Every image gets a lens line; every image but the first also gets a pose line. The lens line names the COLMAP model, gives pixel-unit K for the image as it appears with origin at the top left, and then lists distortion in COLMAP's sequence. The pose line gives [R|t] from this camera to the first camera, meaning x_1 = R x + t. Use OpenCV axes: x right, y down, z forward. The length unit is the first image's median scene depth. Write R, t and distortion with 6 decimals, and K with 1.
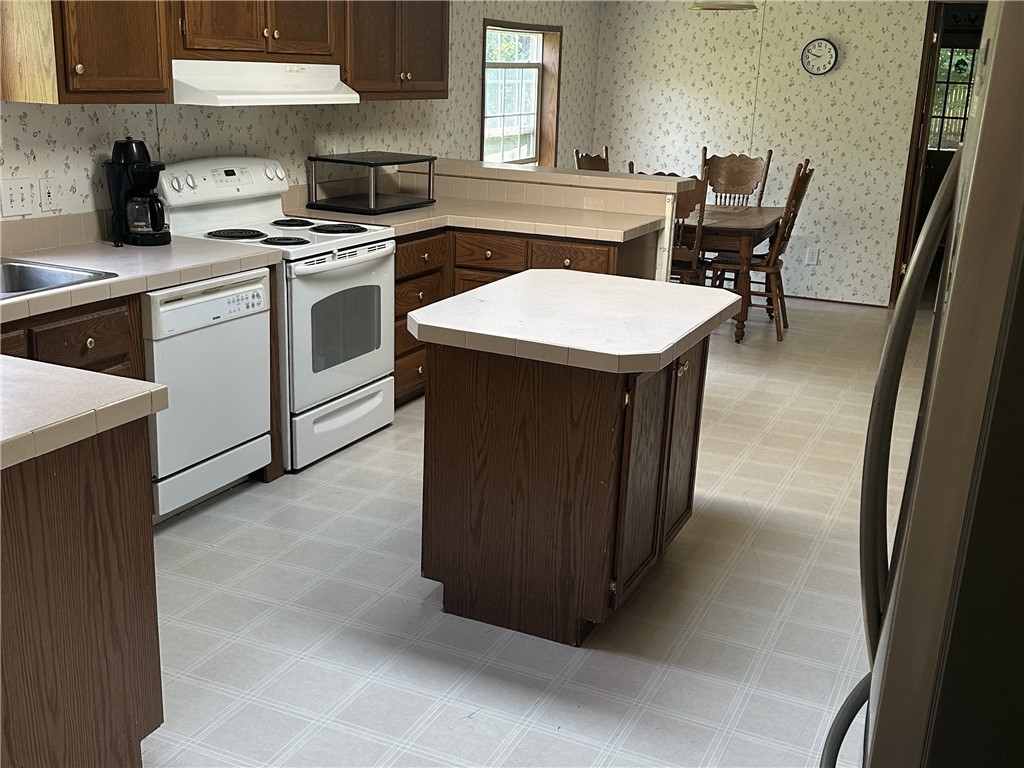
lens RADIAL K [[1104.7, 0, 515.0], [0, 1104.7, 388.9], [0, 0, 1]] dist [0.183615, -0.428995]
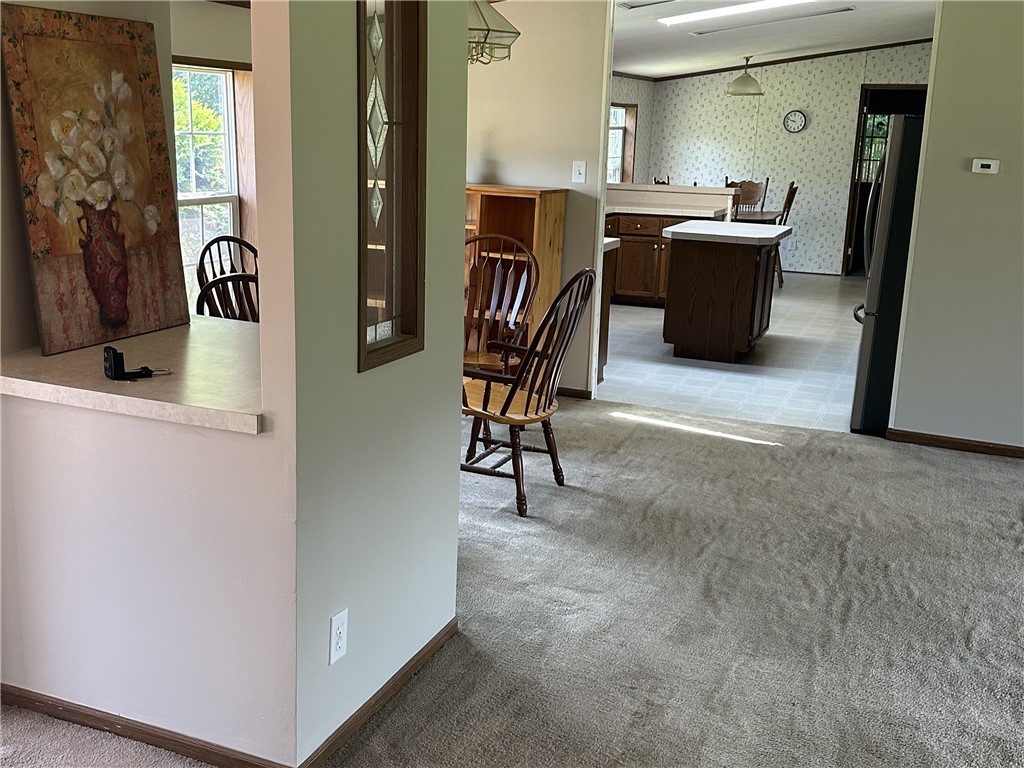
lens RADIAL K [[1093.5, 0, 498.5], [0, 1093.5, 372.3], [0, 0, 1]] dist [0.197731, -0.475661]
pose [[0.999028, -0.012633, 0.042240, -0.232630], [0.015191, 0.998034, -0.060811, 0.160174], [-0.041388, 0.061393, 0.997255, -0.571821]]
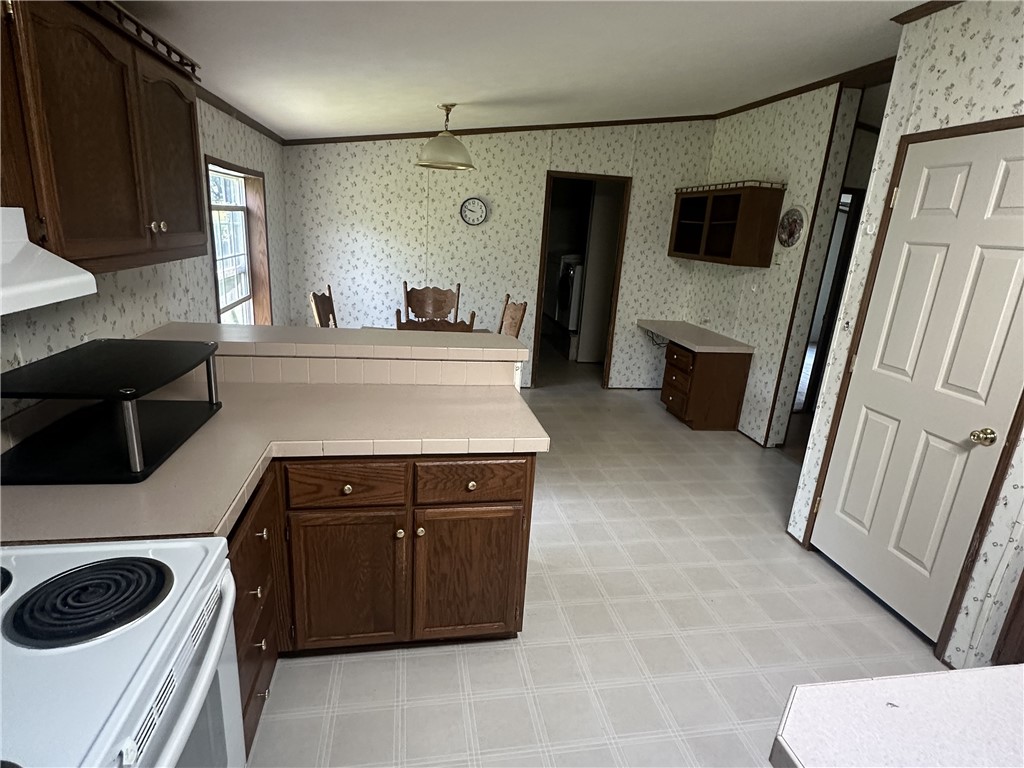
lens RADIAL K [[543.5, 0, 513.9], [0, 543.5, 383.2], [0, 0, 1]] dist [-0.003852, -0.000376]
pose [[0.815800, -0.140199, 0.561083, -0.079965], [0.124268, 0.990005, 0.066693, -0.131726], [-0.564825, 0.015316, 0.825069, 0.448152]]
